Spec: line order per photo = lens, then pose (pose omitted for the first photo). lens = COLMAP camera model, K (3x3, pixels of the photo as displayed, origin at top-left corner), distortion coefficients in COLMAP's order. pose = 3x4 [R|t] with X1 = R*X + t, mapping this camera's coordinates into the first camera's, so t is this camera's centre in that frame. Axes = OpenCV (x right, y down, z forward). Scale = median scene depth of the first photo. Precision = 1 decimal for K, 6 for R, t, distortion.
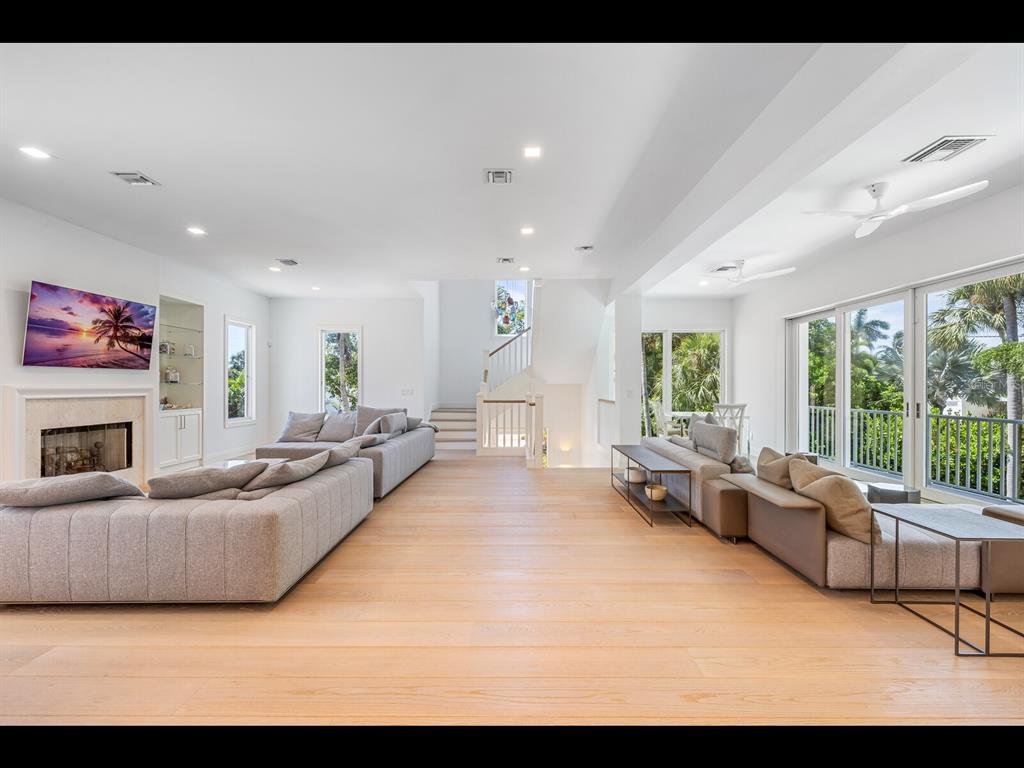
lens RADIAL K [[432.4, 0, 513.4], [0, 432.4, 388.3], [0, 0, 1]] dist [0.000441, -0.000326]
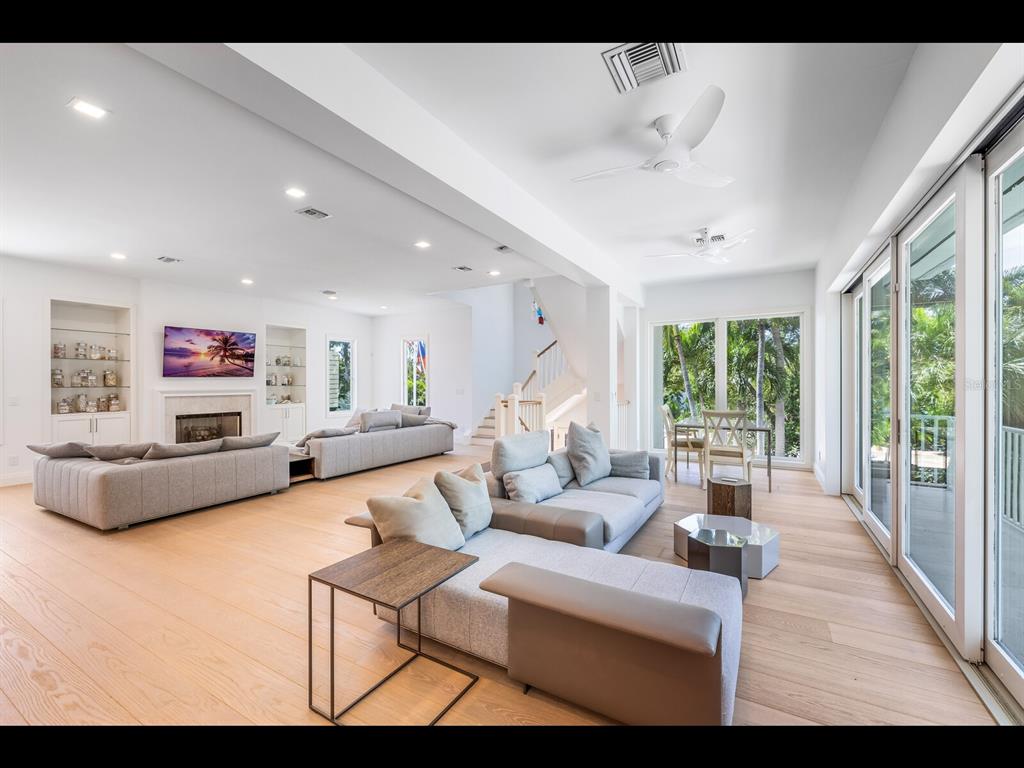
lens RADIAL K [[430.8, 0, 512.0], [0, 430.8, 384.0], [0, 0, 1]] dist [-0.000352, -0.000364]
pose [[0.869199, -0.001628, -0.494459, 0.734772], [0.003032, 0.999993, 0.002037, -0.019469], [0.494452, -0.003270, 0.869199, 0.176552]]
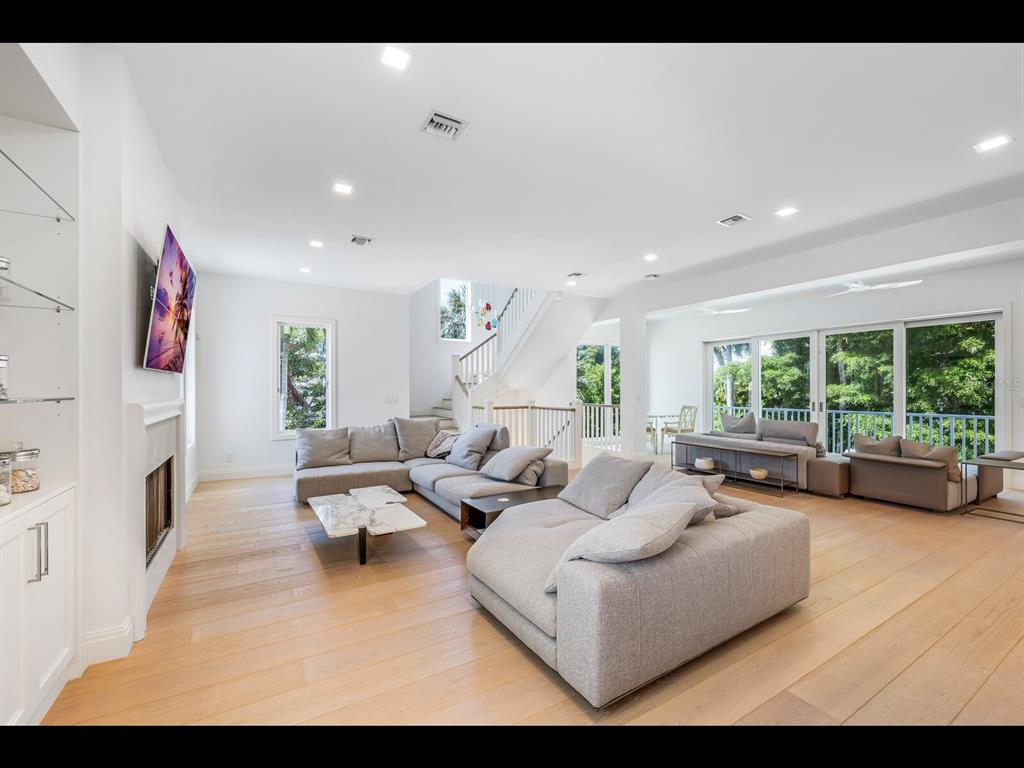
lens RADIAL K [[432.4, 0, 513.4], [0, 432.4, 388.3], [0, 0, 1]] dist [0.000441, -0.000326]
pose [[0.855283, -0.003032, 0.518152, -0.846503], [0.005356, 0.999981, -0.002989, -0.017775], [-0.518133, 0.005332, 0.855284, 0.214107]]
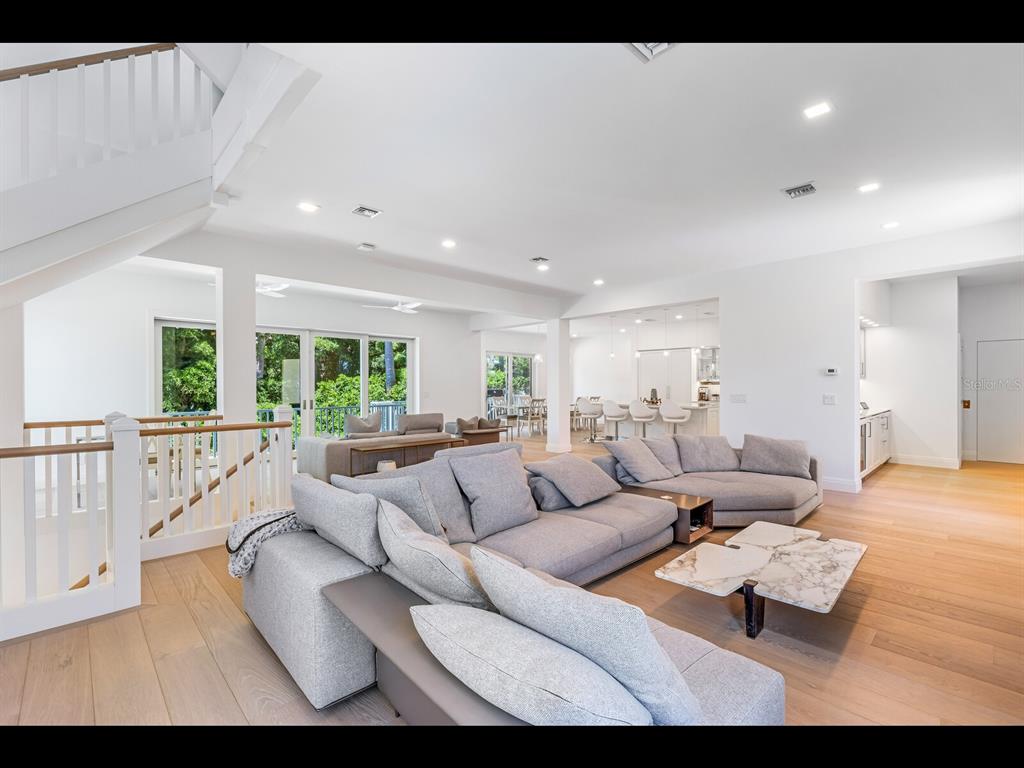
lens RADIAL K [[458.9, 0, 518.6], [0, 458.9, 389.5], [0, 0, 1]] dist [0.000597, -0.000096]
pose [[-0.704067, -0.005295, 0.710114, -0.854517], [0.005966, 0.999893, 0.013372, -0.024230], [-0.710109, 0.013652, -0.703960, 1.627714]]
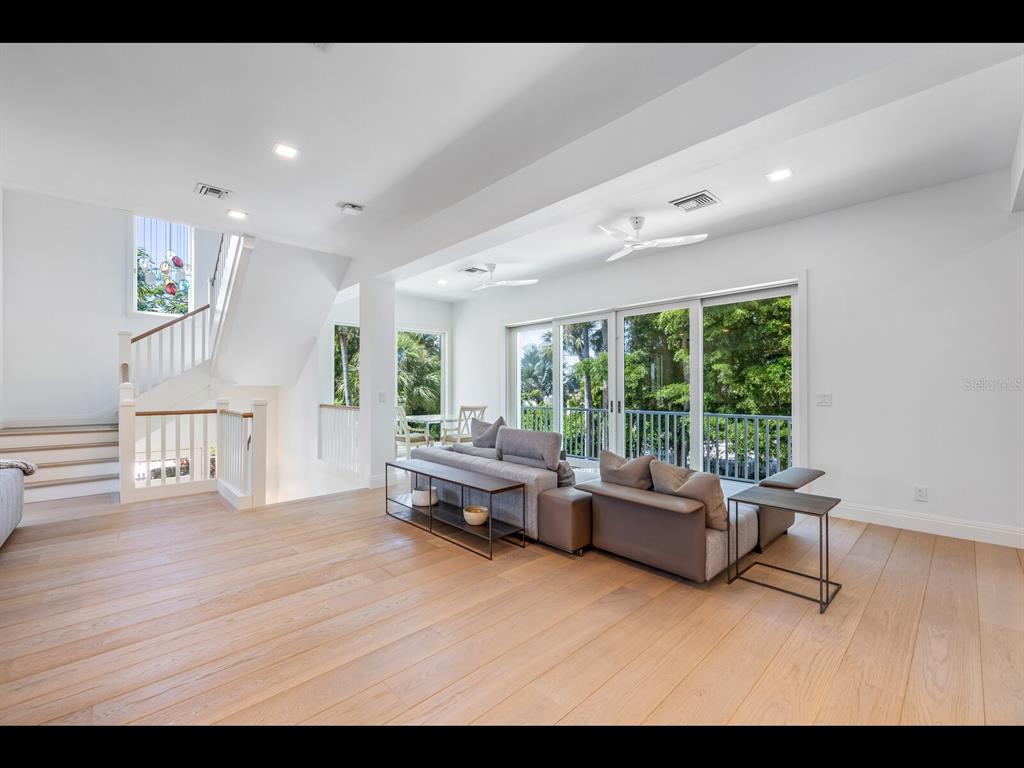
lens RADIAL K [[430.8, 0, 512.0], [0, 430.8, 384.0], [0, 0, 1]] dist [-0.000352, -0.000364]
pose [[0.722677, 0.004387, 0.691172, -0.167054], [0.005607, 0.999910, -0.012209, -0.002367], [-0.691163, 0.012699, 0.722587, 0.291638]]
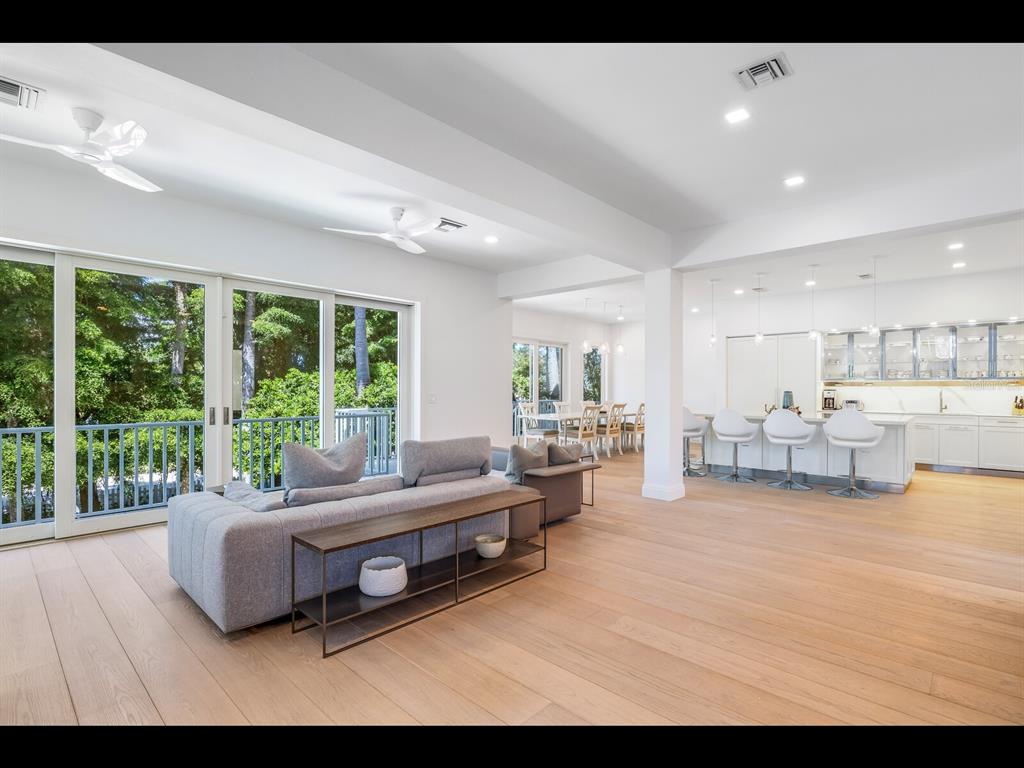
lens RADIAL K [[500.0, 0, 519.6], [0, 500.0, 390.9], [0, 0, 1]] dist [0.000555, -0.000150]
pose [[-0.735772, -0.005862, 0.677204, -0.199685], [-0.000467, 0.999967, 0.008148, -0.008478], [-0.677230, 0.005679, -0.735750, 1.308996]]
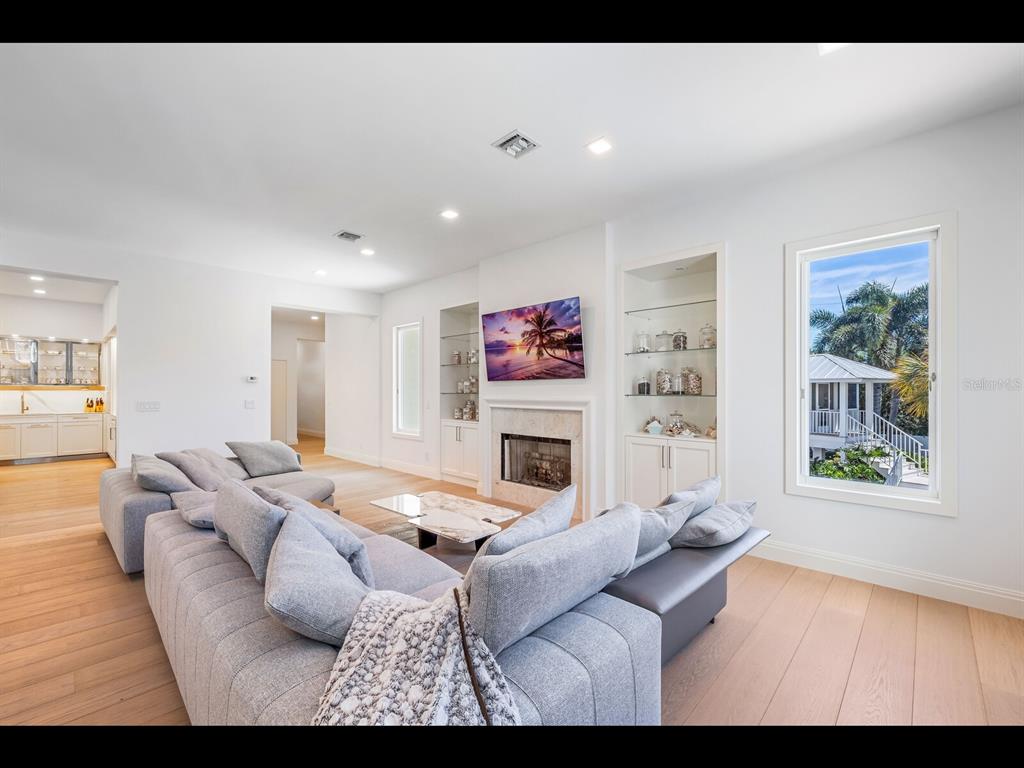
lens RADIAL K [[432.4, 0, 513.4], [0, 432.4, 388.3], [0, 0, 1]] dist [0.000441, -0.000326]
pose [[-0.691693, -0.006216, -0.722165, -0.208198], [-0.004980, 0.999980, -0.003837, -0.021882], [0.722175, 0.000942, -0.691710, 1.628224]]
